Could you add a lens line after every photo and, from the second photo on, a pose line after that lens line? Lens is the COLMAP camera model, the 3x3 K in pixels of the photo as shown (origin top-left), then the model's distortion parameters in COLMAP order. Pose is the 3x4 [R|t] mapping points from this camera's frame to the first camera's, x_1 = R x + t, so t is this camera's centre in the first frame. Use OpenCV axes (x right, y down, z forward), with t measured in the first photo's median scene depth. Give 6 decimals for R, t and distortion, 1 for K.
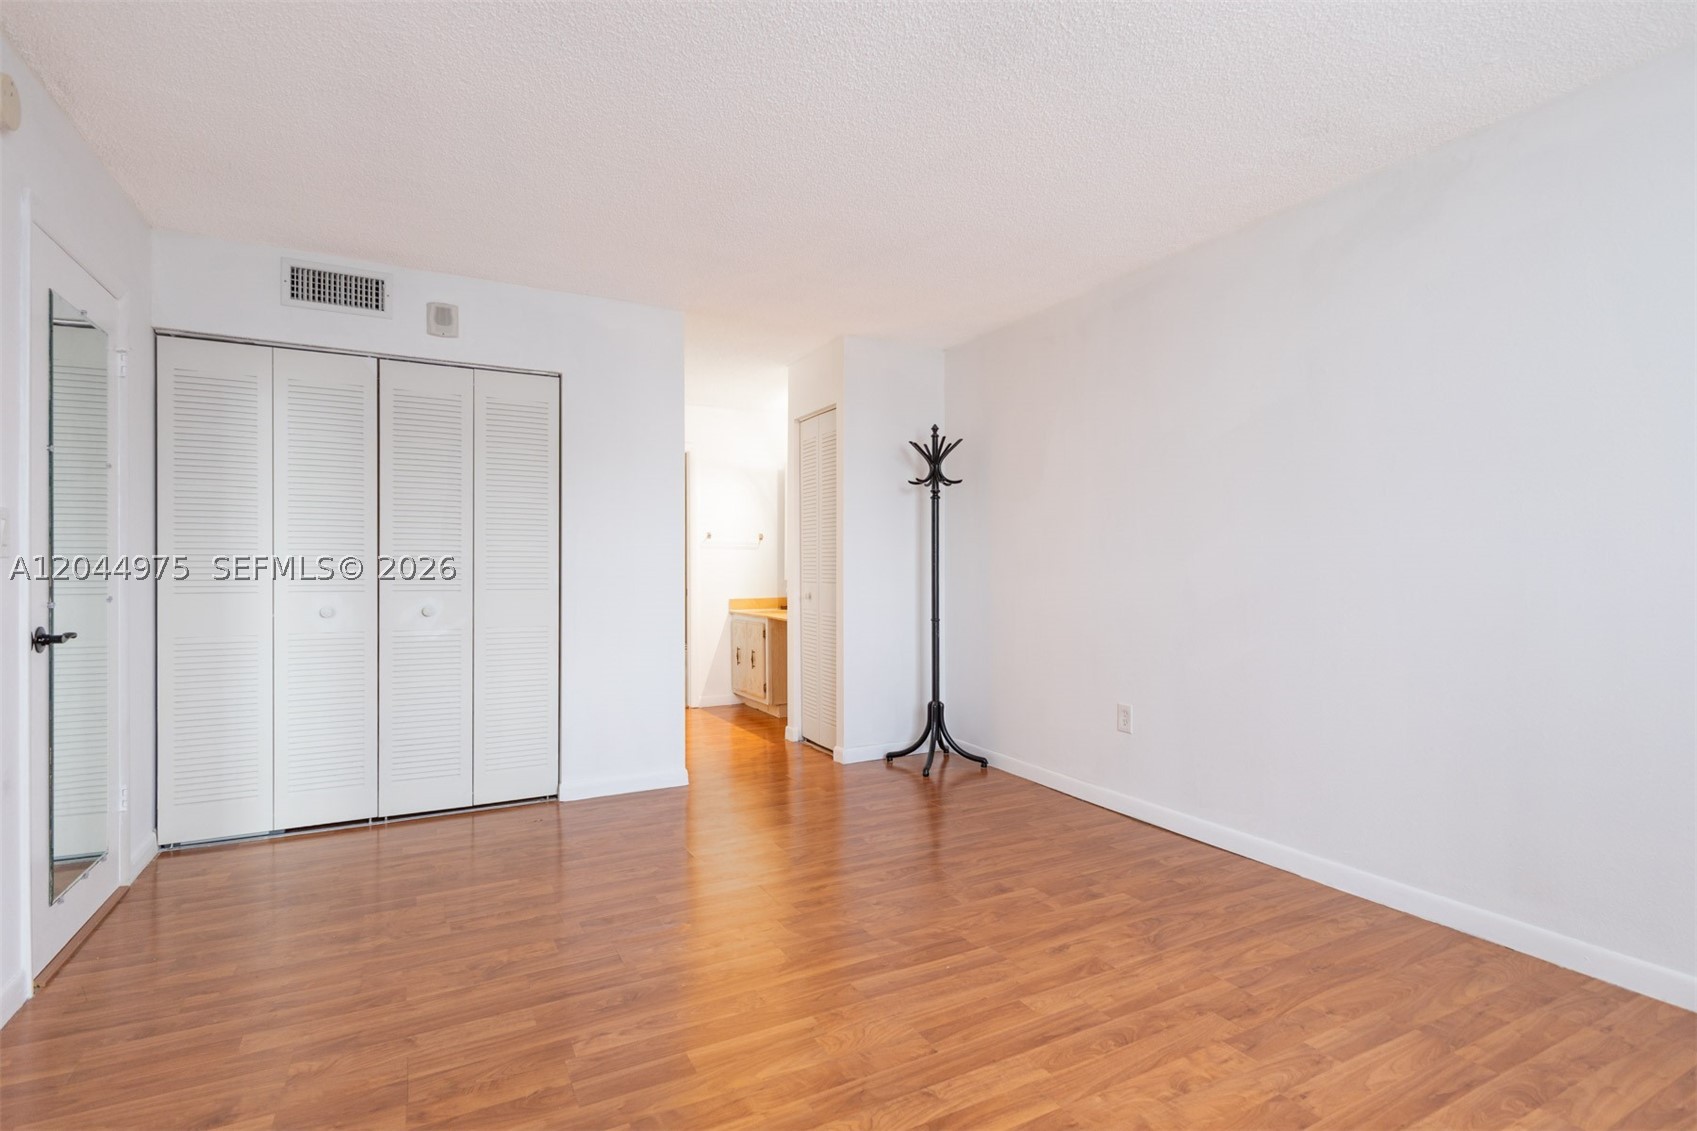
lens RADIAL K [[847.6, 0, 848.5], [0, 847.6, 565.5], [0, 0, 1]] dist [0.000436, -0.000564]
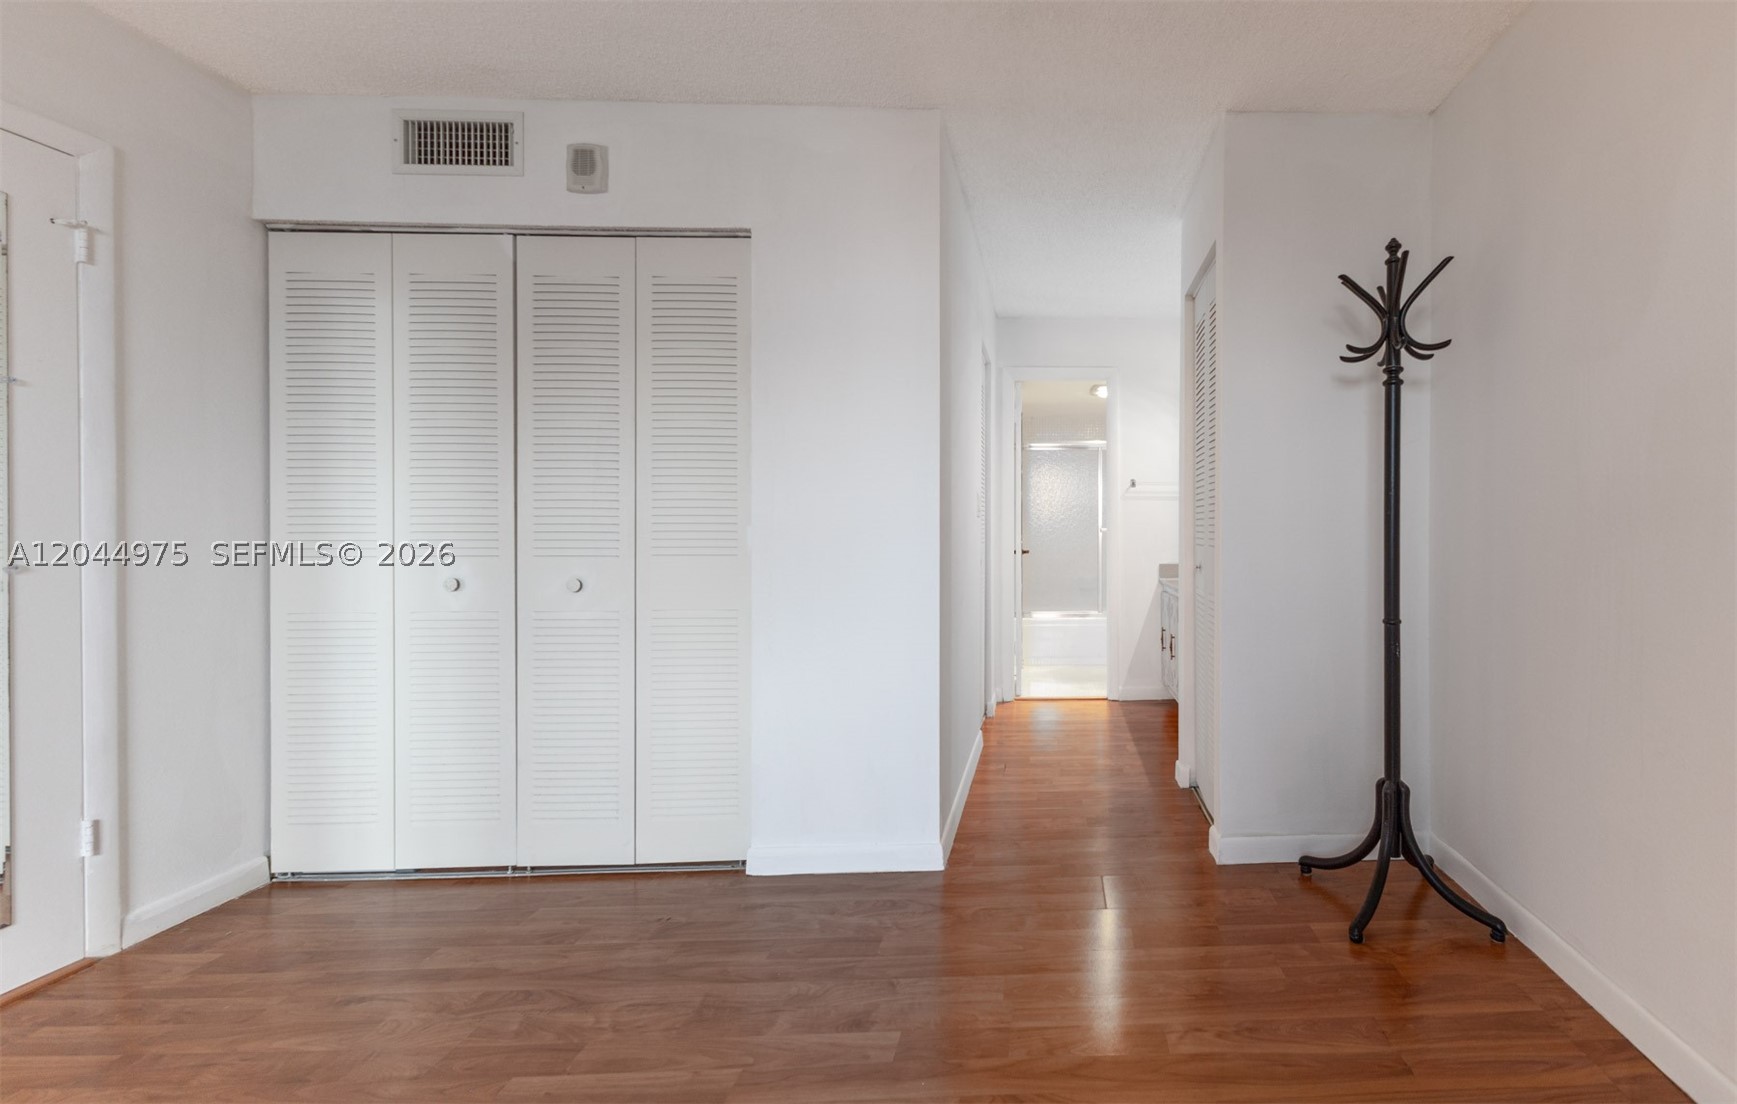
lens RADIAL K [[994.1, 0, 872.7], [0, 994.1, 537.7], [0, 0, 1]] dist [0.006984, 0.000115]
pose [[0.902433, 0.001795, -0.430827, 0.086726], [0.004897, 0.999884, 0.014424, 0.003691], [0.430803, -0.015126, 0.902319, 0.356626]]
